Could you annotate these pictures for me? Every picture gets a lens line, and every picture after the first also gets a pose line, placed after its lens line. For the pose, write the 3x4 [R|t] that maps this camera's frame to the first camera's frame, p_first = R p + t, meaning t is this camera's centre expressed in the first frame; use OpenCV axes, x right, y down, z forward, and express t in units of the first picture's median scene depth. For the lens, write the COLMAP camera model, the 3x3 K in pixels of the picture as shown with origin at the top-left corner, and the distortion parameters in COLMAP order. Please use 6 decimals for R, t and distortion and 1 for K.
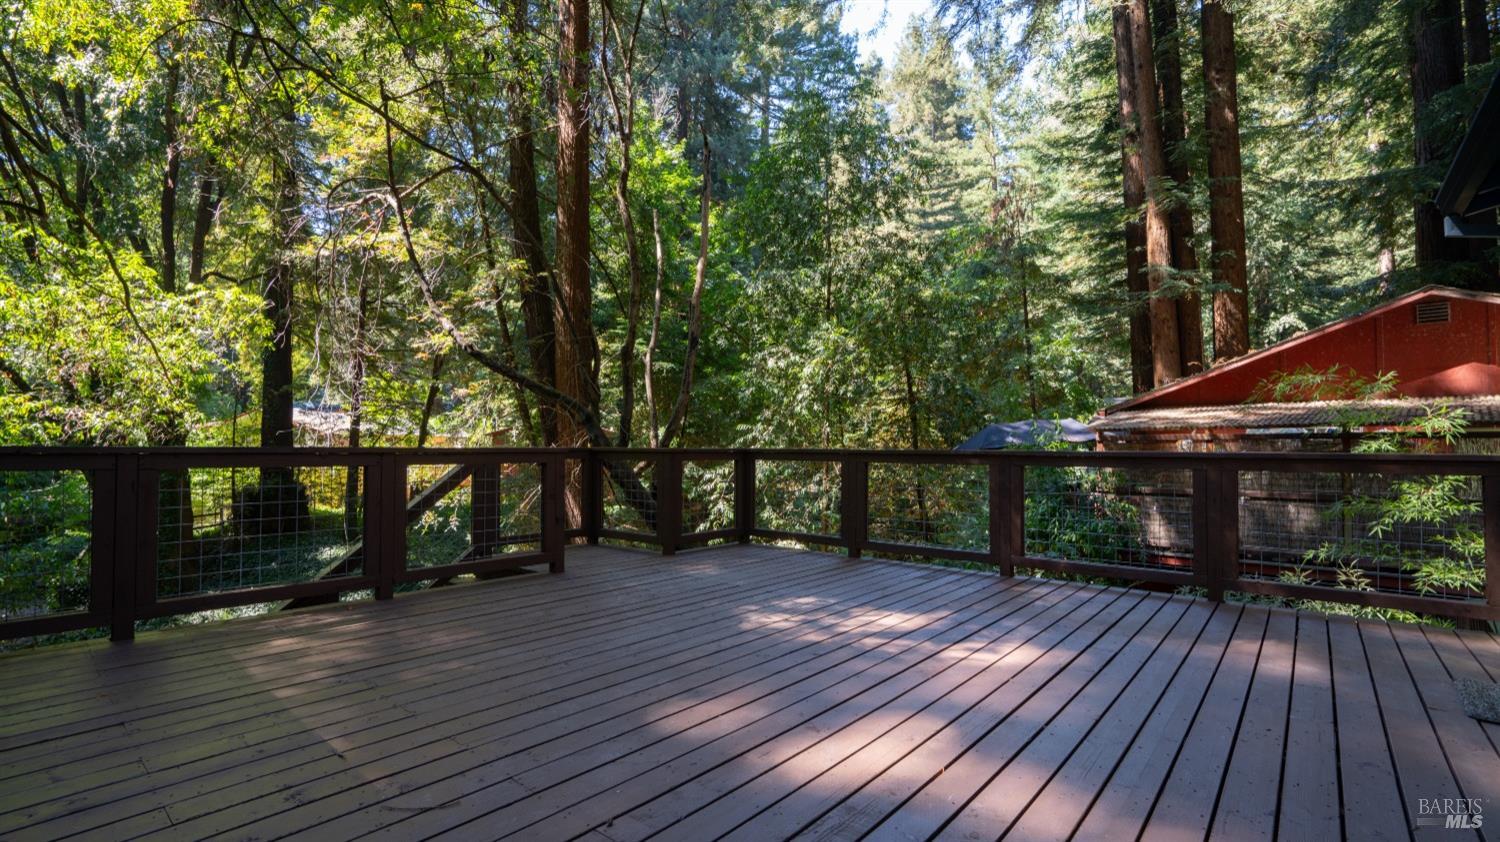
lens RADIAL K [[707.2, 0, 750.0], [0, 707.2, 421.0], [0, 0, 1]] dist [-0.034608, 0.022439]
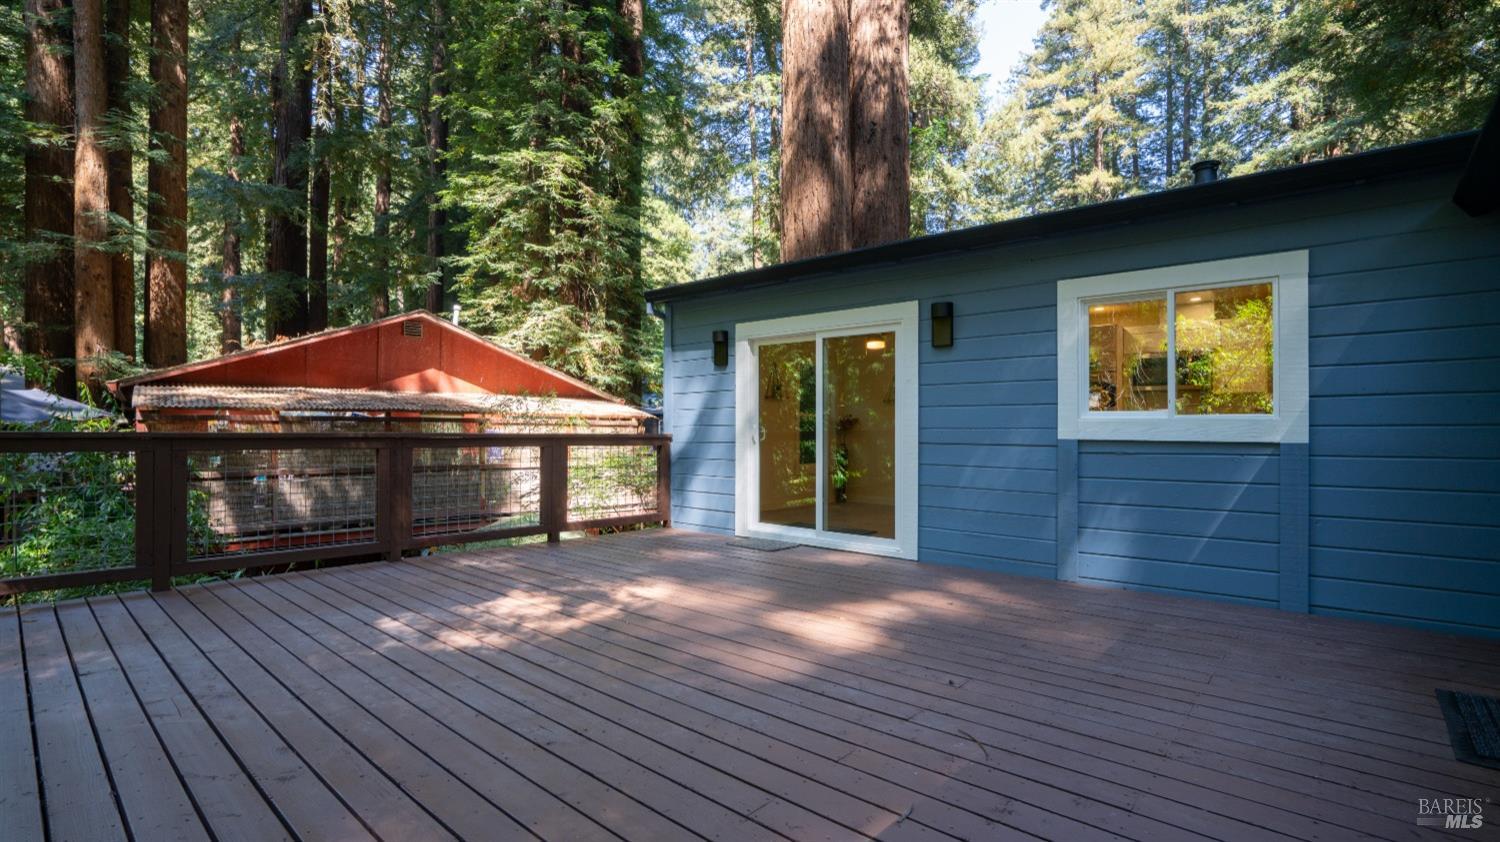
lens RADIAL K [[707.2, 0, 750.0], [0, 707.2, 421.0], [0, 0, 1]] dist [-0.034608, 0.022439]
pose [[0.010651, 0.008722, 0.999905, -0.352543], [-0.041201, 0.999117, -0.008276, 0.006371], [-0.999094, -0.041109, 0.011001, 0.292212]]
